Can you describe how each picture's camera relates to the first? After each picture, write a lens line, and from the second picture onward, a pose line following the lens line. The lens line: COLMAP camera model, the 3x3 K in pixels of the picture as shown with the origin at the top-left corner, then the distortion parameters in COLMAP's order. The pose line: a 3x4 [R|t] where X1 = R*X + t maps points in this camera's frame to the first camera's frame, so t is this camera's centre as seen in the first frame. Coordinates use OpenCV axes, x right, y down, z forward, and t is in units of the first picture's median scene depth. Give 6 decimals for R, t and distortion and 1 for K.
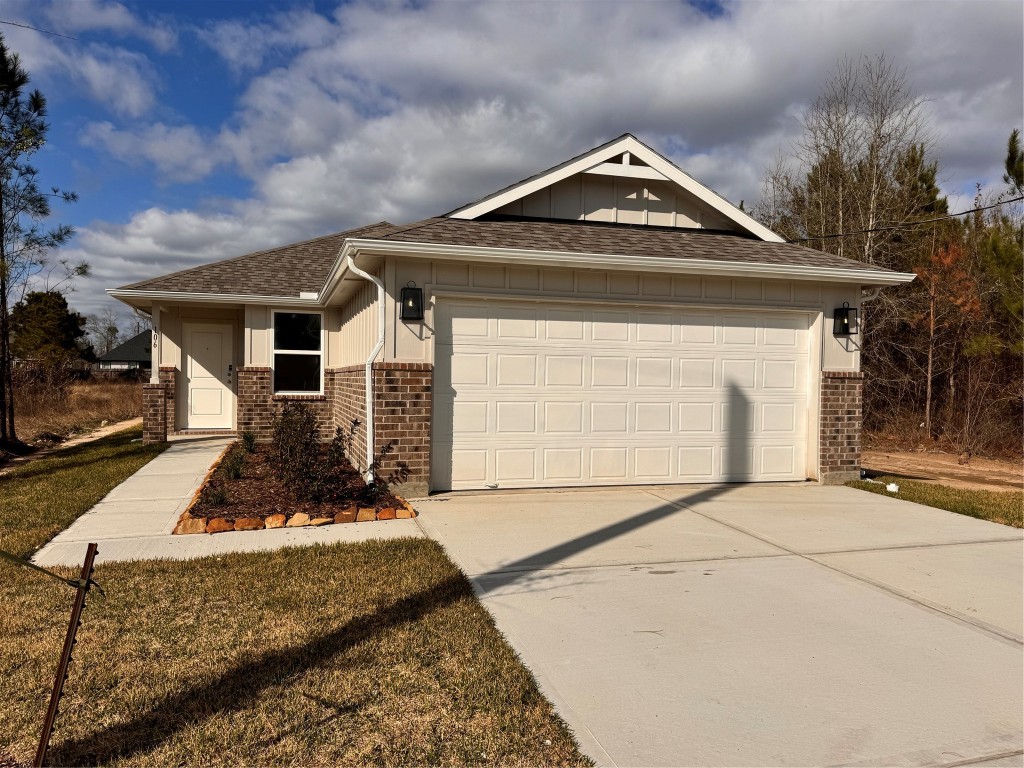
lens RADIAL K [[750.8, 0, 511.4], [0, 750.8, 382.2], [0, 0, 1]] dist [0.054309, -0.012235]
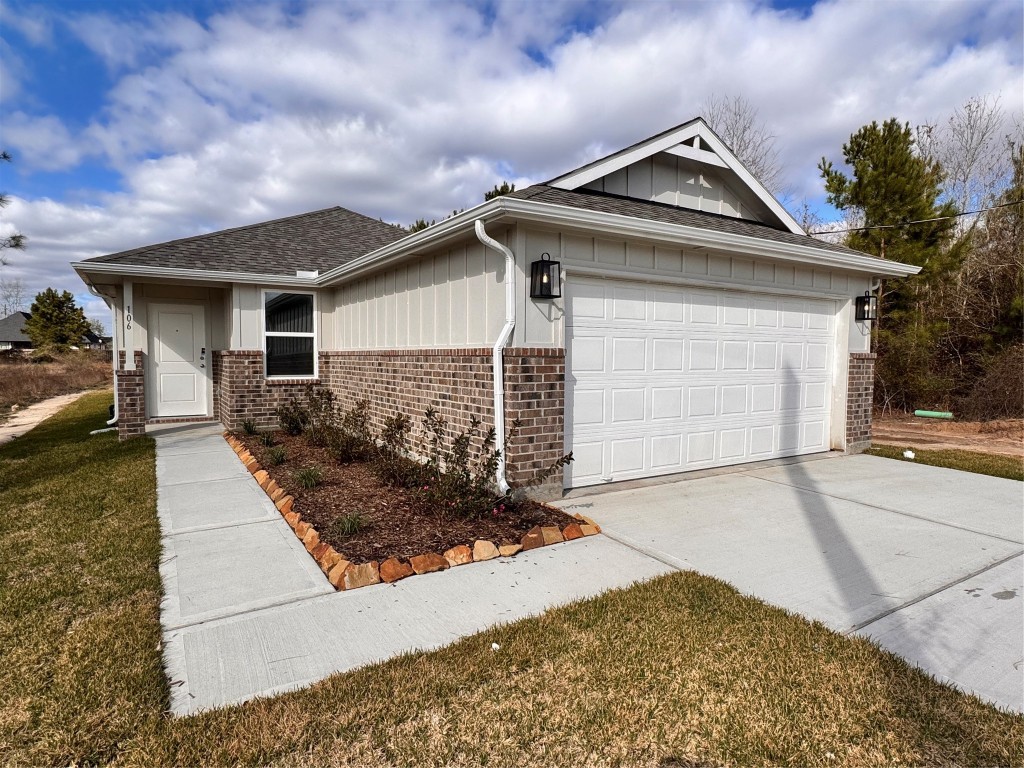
lens RADIAL K [[586.2, 0, 511.7], [0, 586.2, 393.1], [0, 0, 1]] dist [0.001047, 0.005881]
pose [[0.965863, -0.025291, 0.257814, -0.278086], [0.009183, 0.997940, 0.063494, -0.014100], [-0.258889, -0.058959, 0.964106, 0.279399]]
